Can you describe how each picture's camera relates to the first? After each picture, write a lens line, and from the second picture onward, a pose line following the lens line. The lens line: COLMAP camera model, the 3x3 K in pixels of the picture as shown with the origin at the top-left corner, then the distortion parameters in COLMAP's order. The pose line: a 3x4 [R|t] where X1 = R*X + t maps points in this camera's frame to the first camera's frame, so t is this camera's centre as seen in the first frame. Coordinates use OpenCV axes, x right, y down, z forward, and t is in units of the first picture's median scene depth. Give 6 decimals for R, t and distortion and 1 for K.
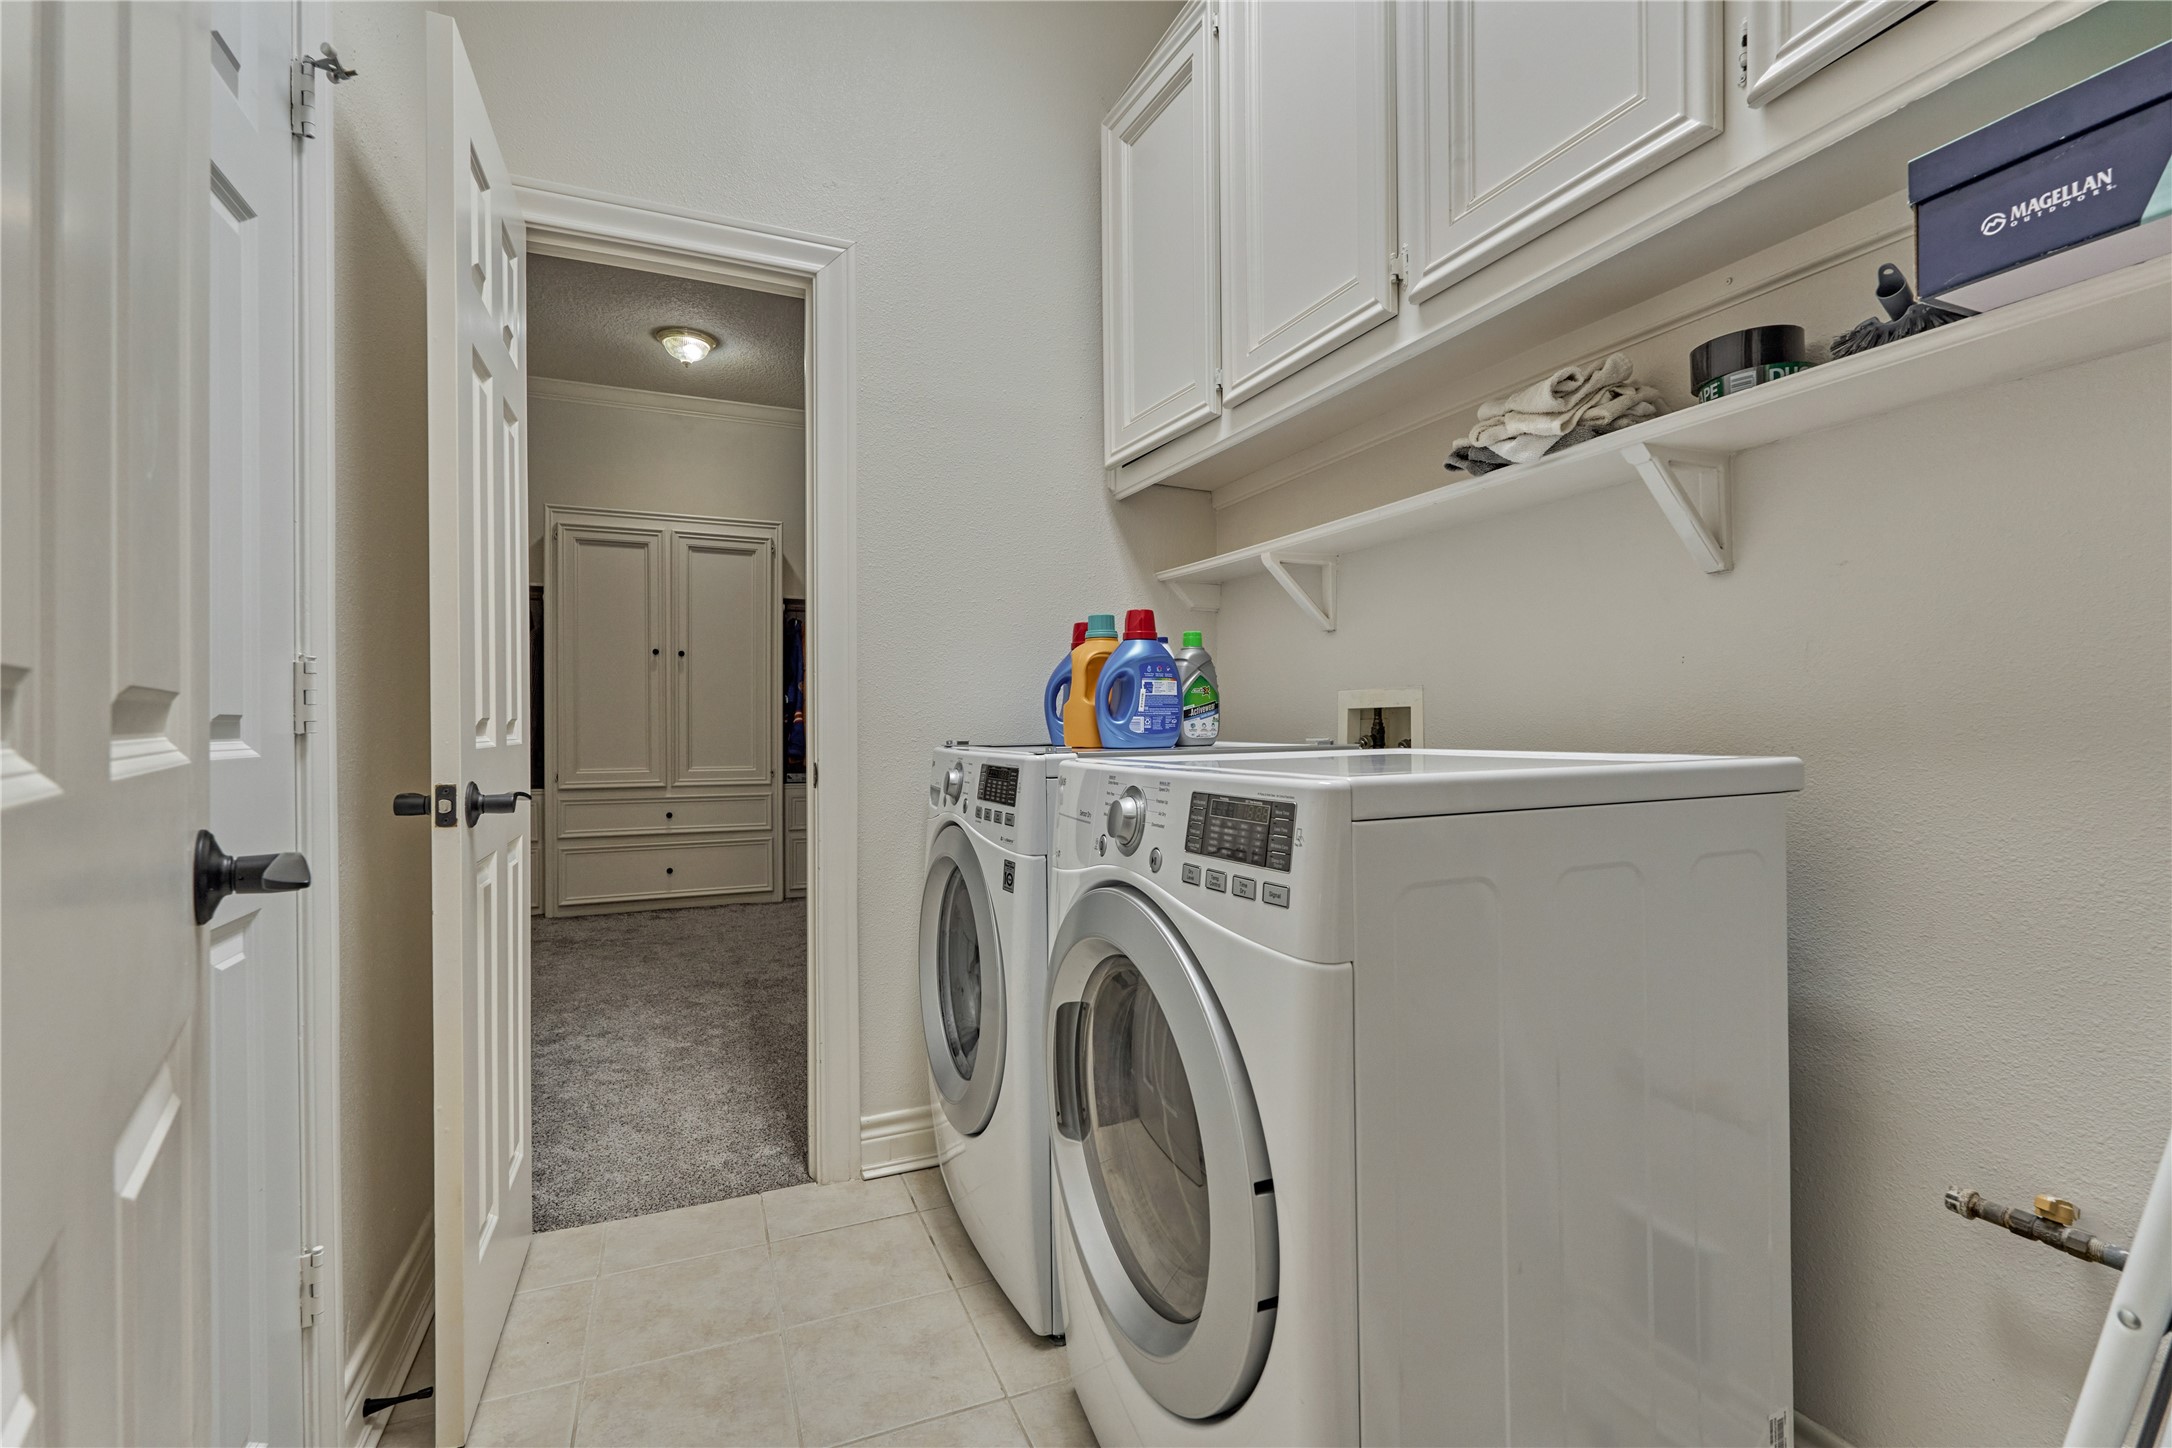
lens RADIAL K [[961.8, 0, 1086.5], [0, 961.8, 725.2], [0, 0, 1]] dist [0.011048, 0.000429]
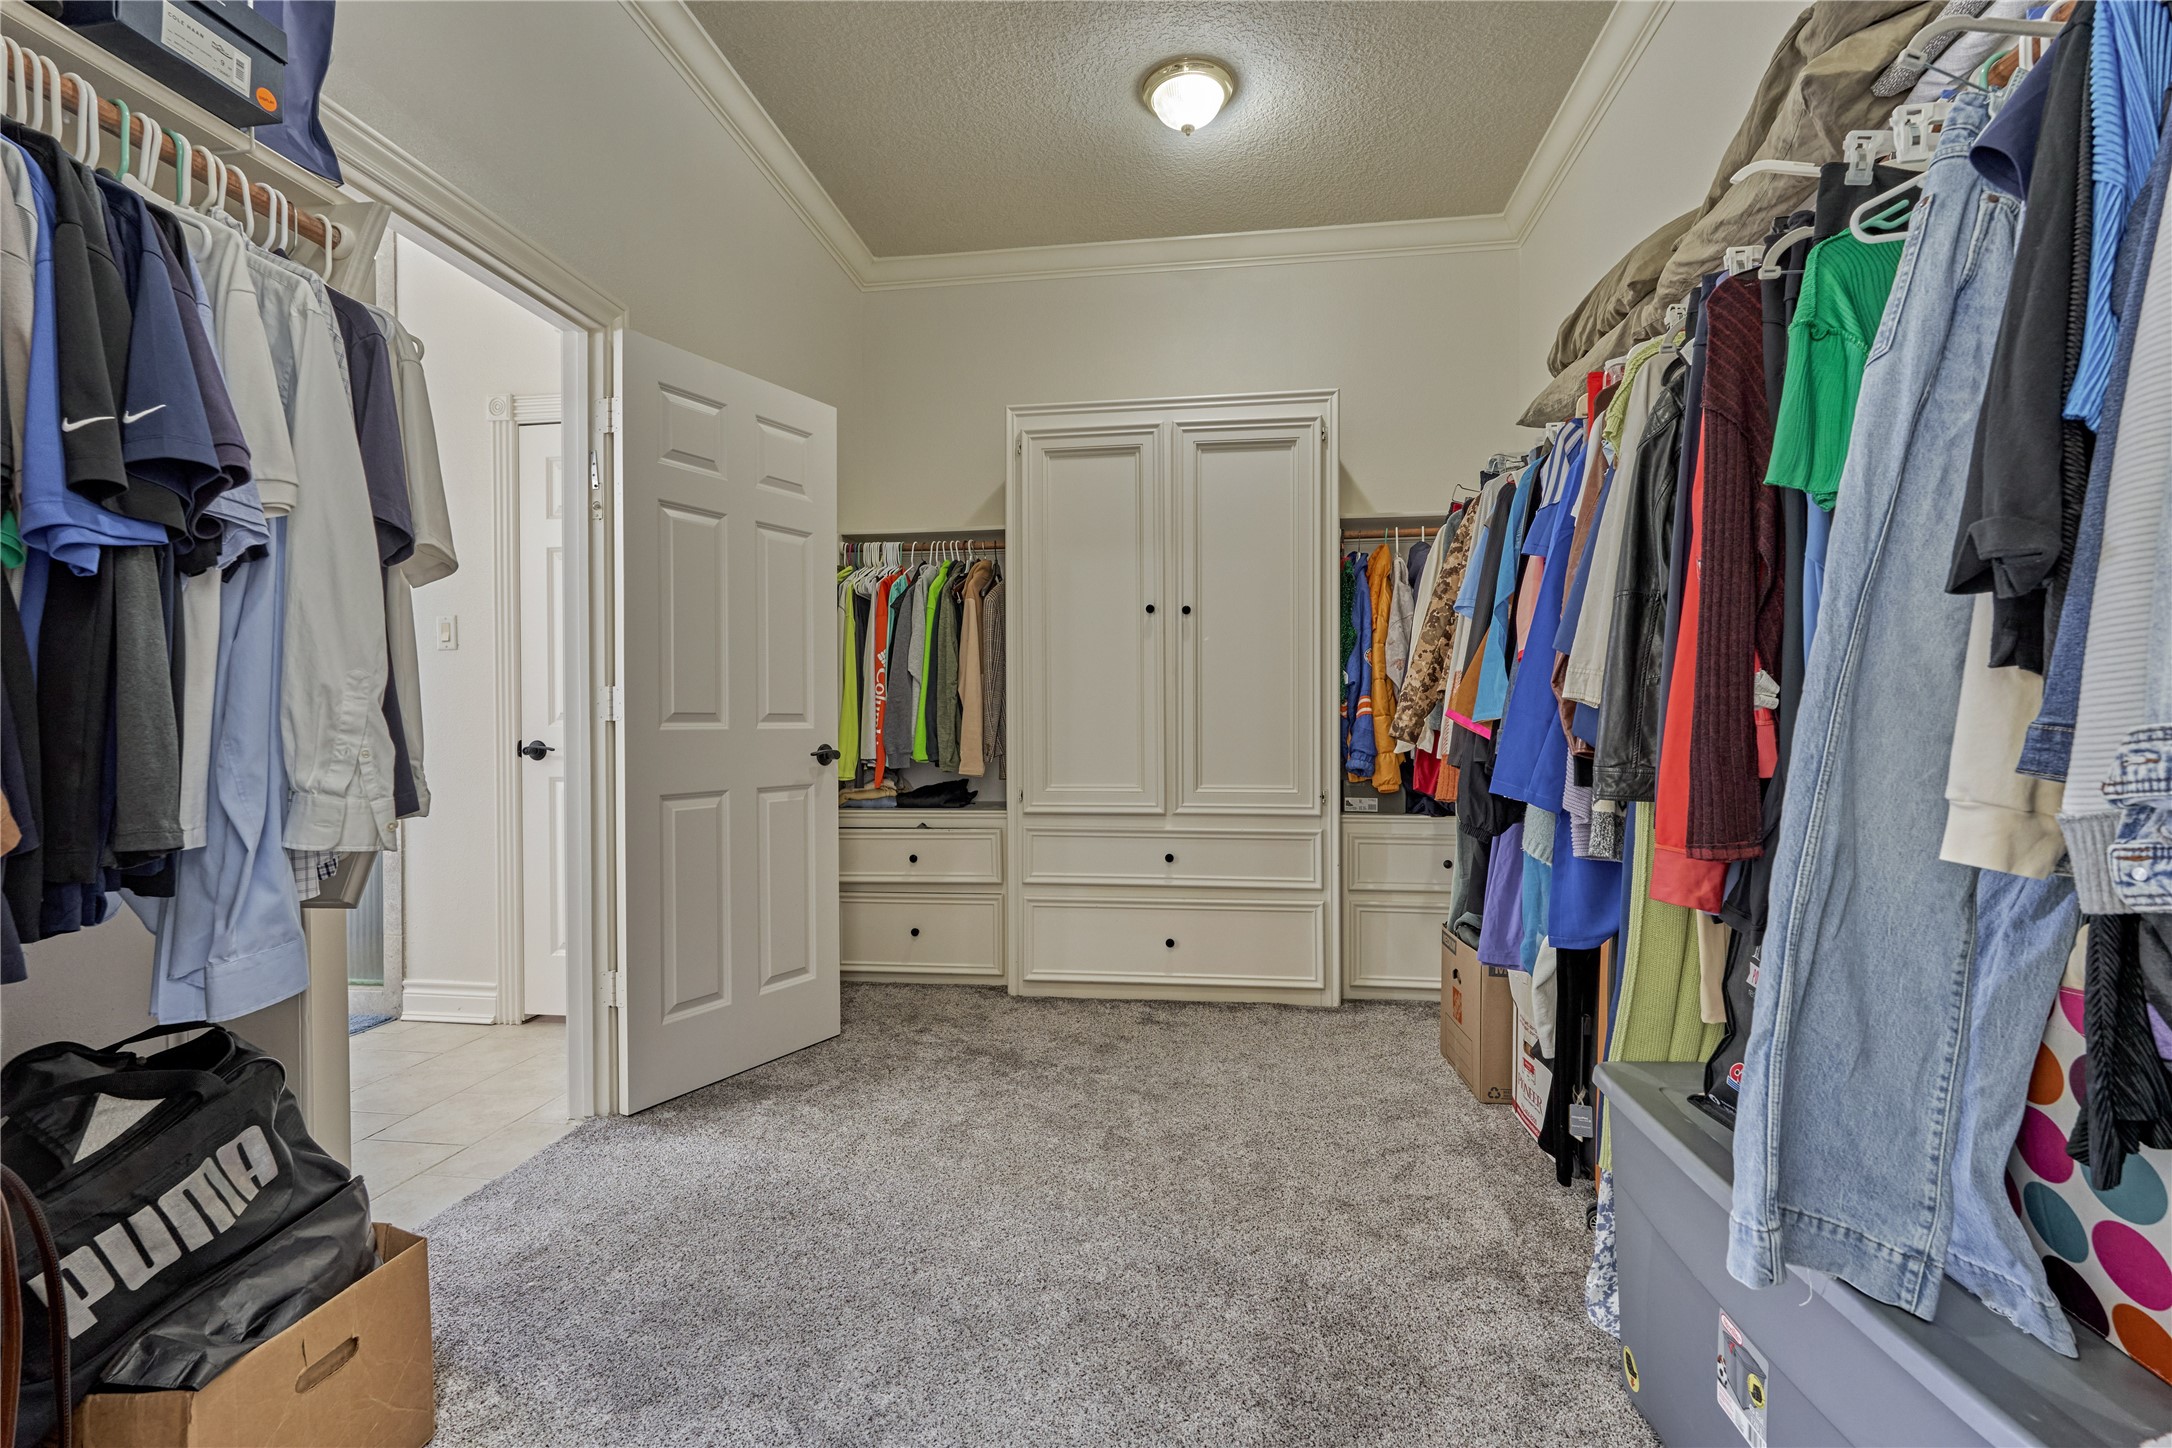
lens RADIAL K [[961.8, 0, 1088.9], [0, 961.8, 720.4], [0, 0, 1]] dist [0.011048, 0.000429]
pose [[0.858436, -0.003093, -0.512911, -0.144009], [0.001137, 0.999991, -0.004129, 0.002712], [0.512919, 0.002961, 0.858432, 0.409811]]
